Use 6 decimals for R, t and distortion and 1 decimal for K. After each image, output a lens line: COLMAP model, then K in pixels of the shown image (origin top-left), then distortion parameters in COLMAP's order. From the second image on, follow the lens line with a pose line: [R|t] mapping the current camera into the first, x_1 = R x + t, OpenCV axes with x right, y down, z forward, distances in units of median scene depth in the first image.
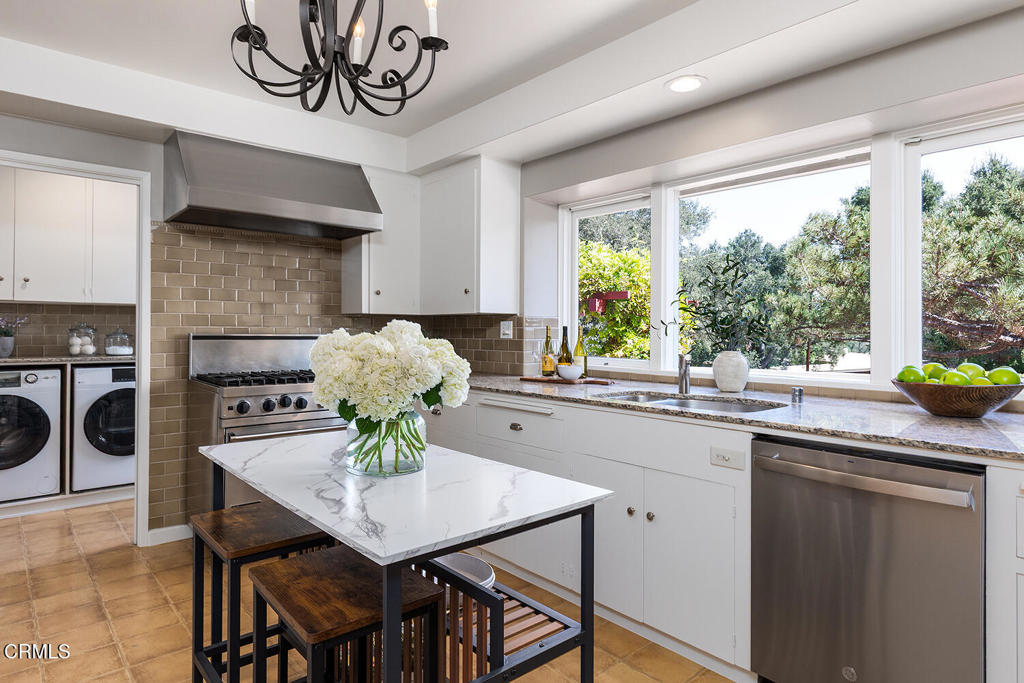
lens RADIAL K [[586.2, 0, 509.4], [0, 586.2, 324.9], [0, 0, 1]] dist [0.006394, -0.000219]
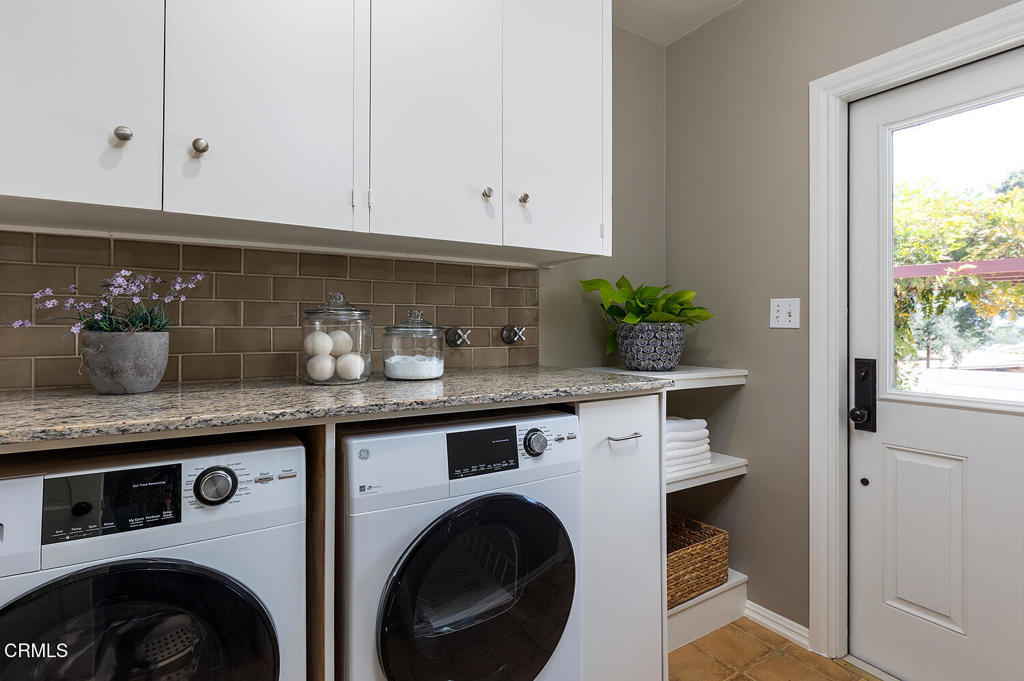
lens RADIAL K [[518.0, 0, 514.3], [0, 518.0, 330.0], [0, 0, 1]] dist [-0.008468, -0.000641]
pose [[0.988200, -0.002254, -0.153151, -0.607073], [0.004446, 0.999892, 0.013973, 0.016348], [0.153103, -0.014489, 0.988104, 0.746505]]
